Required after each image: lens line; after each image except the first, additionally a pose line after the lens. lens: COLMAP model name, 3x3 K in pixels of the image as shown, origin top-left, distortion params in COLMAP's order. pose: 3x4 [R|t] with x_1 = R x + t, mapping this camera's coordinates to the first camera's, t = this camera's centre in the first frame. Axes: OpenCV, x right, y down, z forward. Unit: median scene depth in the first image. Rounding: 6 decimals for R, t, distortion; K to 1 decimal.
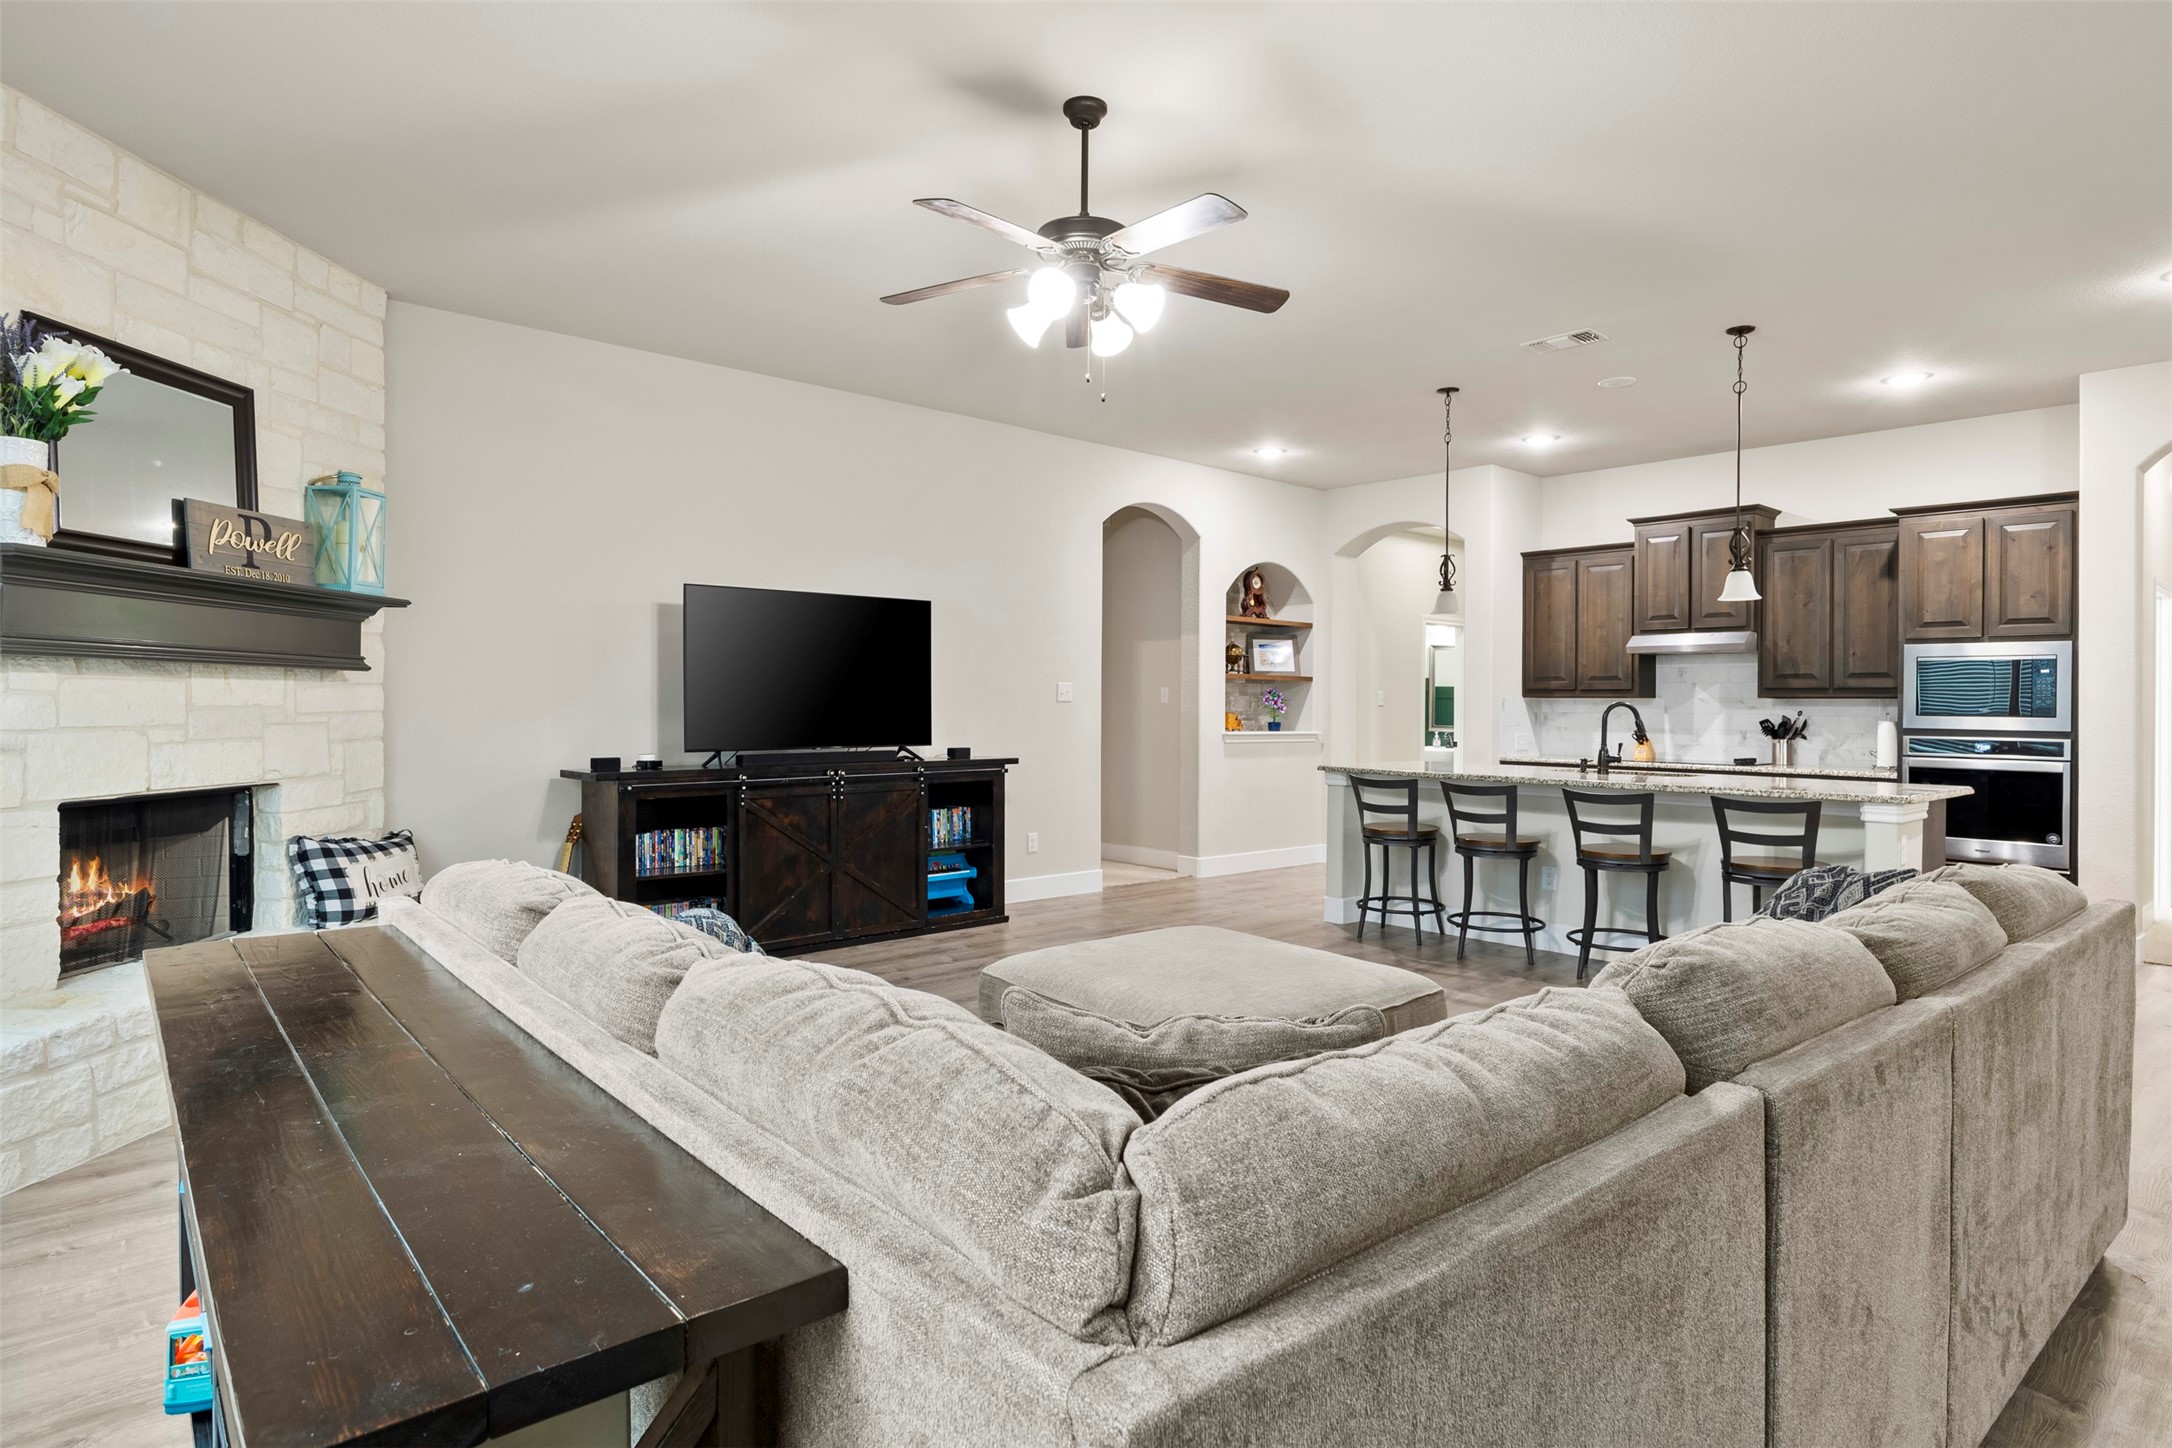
lens RADIAL K [[1176.1, 0, 1075.0], [0, 1176.1, 712.4], [0, 0, 1]] dist [-0.009076, -0.001974]
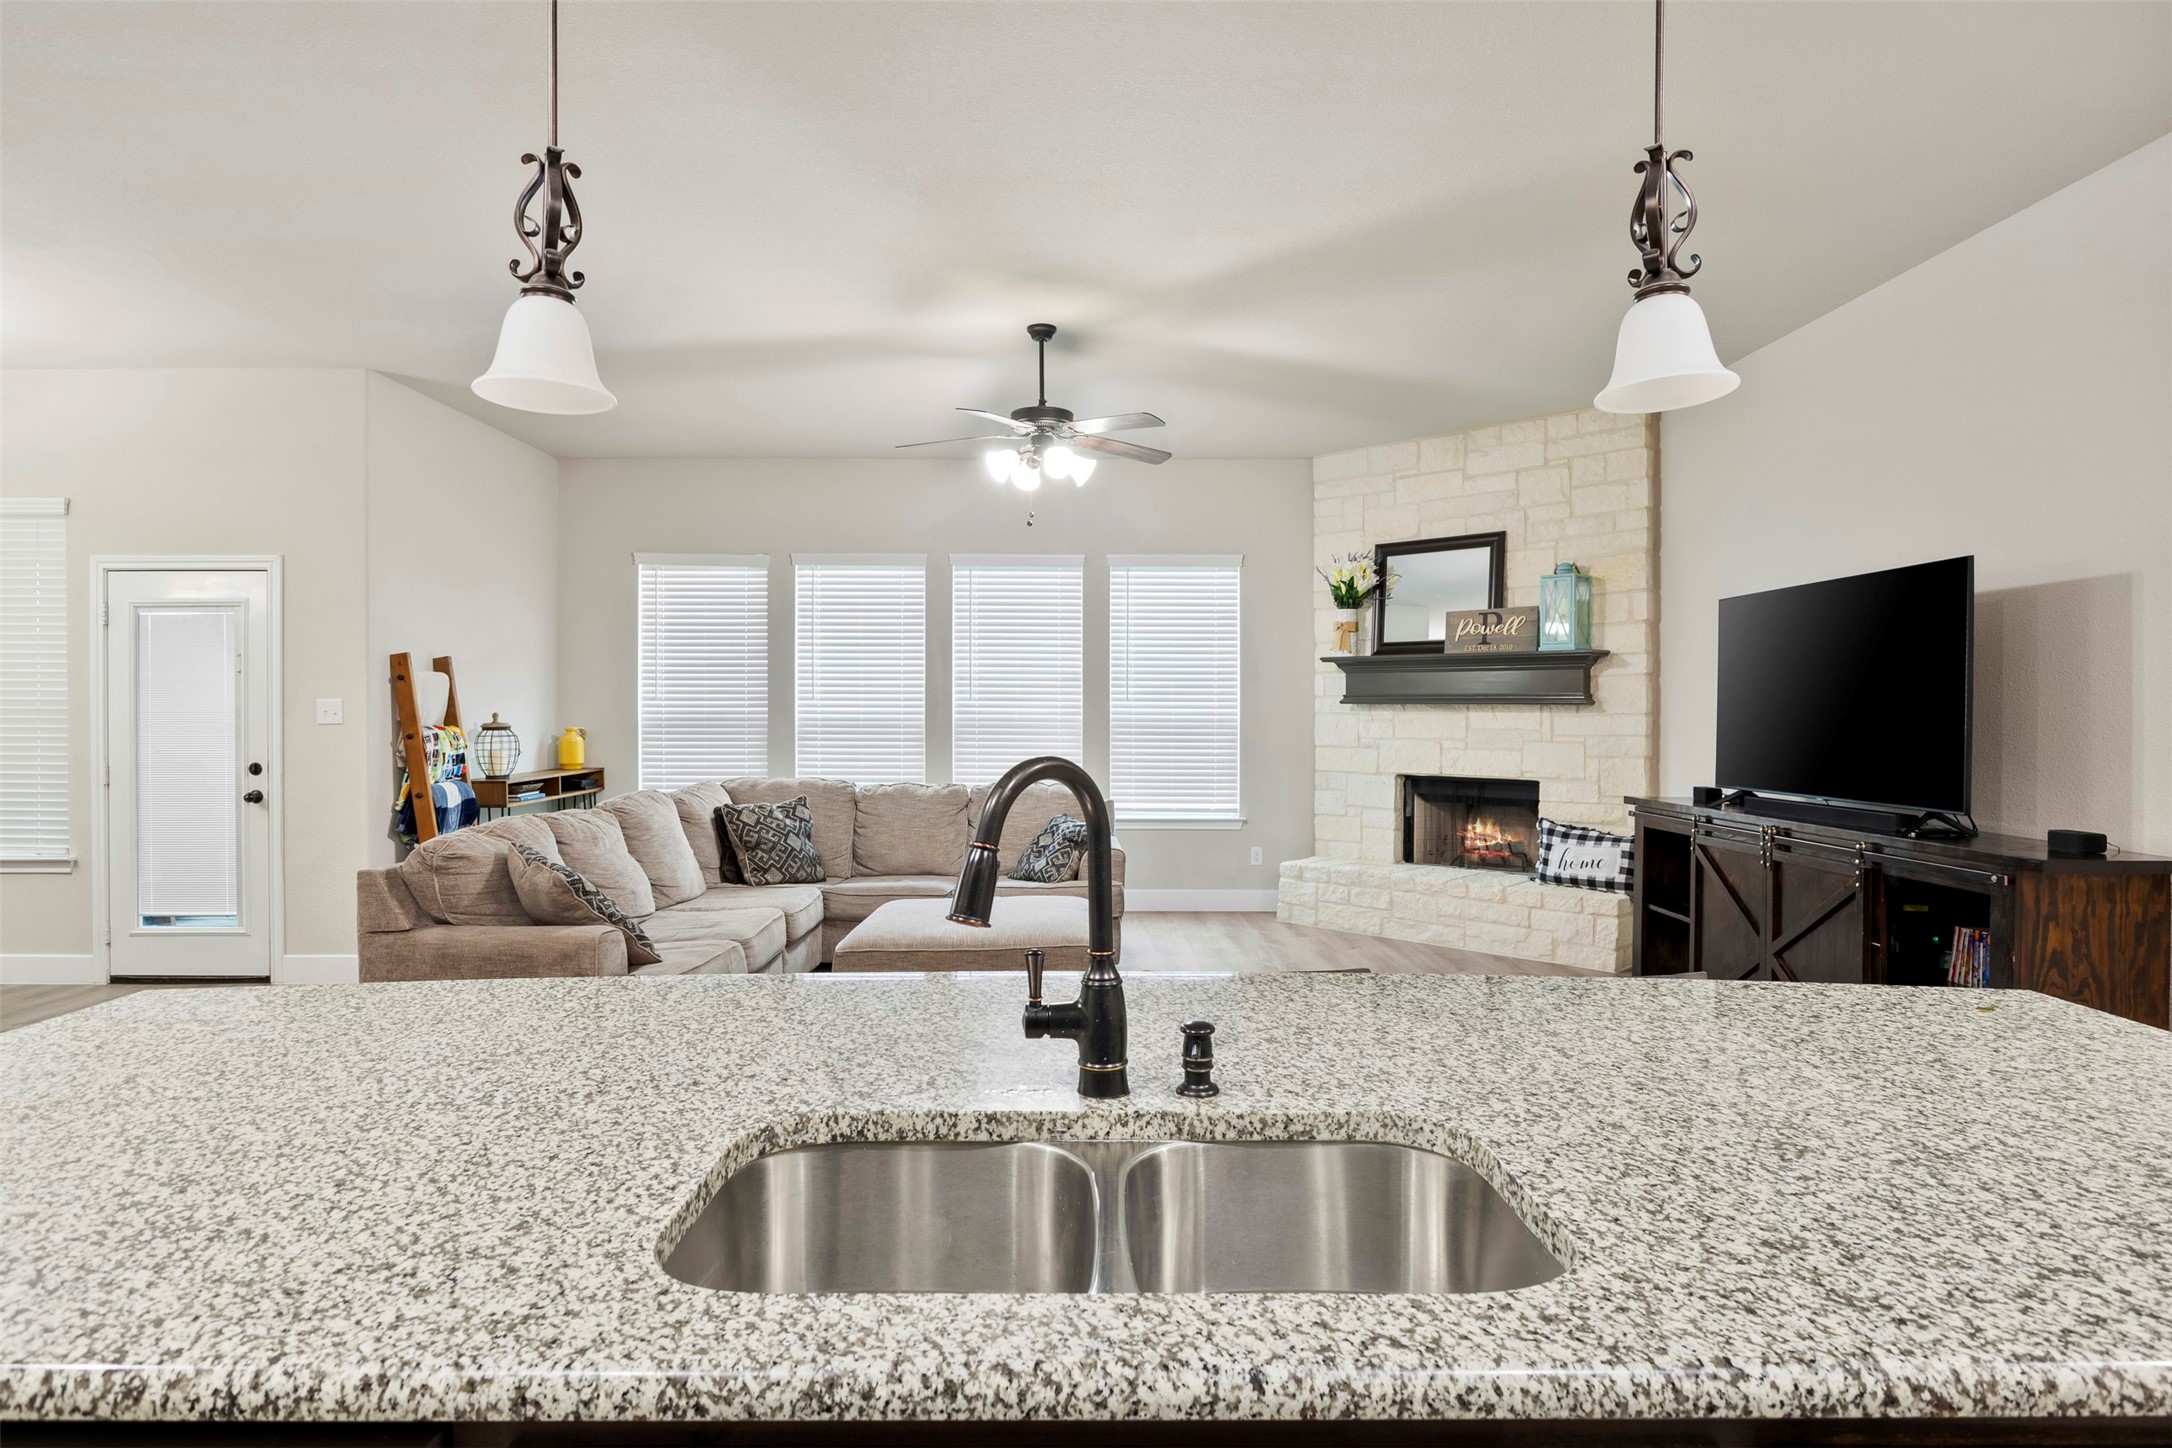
lens RADIAL K [[1176.1, 0, 1085.3], [0, 1176.1, 719.6], [0, 0, 1]] dist [-0.009076, -0.001974]
pose [[-0.661604, -0.001148, -0.749852, 0.572636], [-0.012201, 0.999883, 0.009234, -0.017015], [0.749754, 0.015258, -0.661541, 1.066393]]
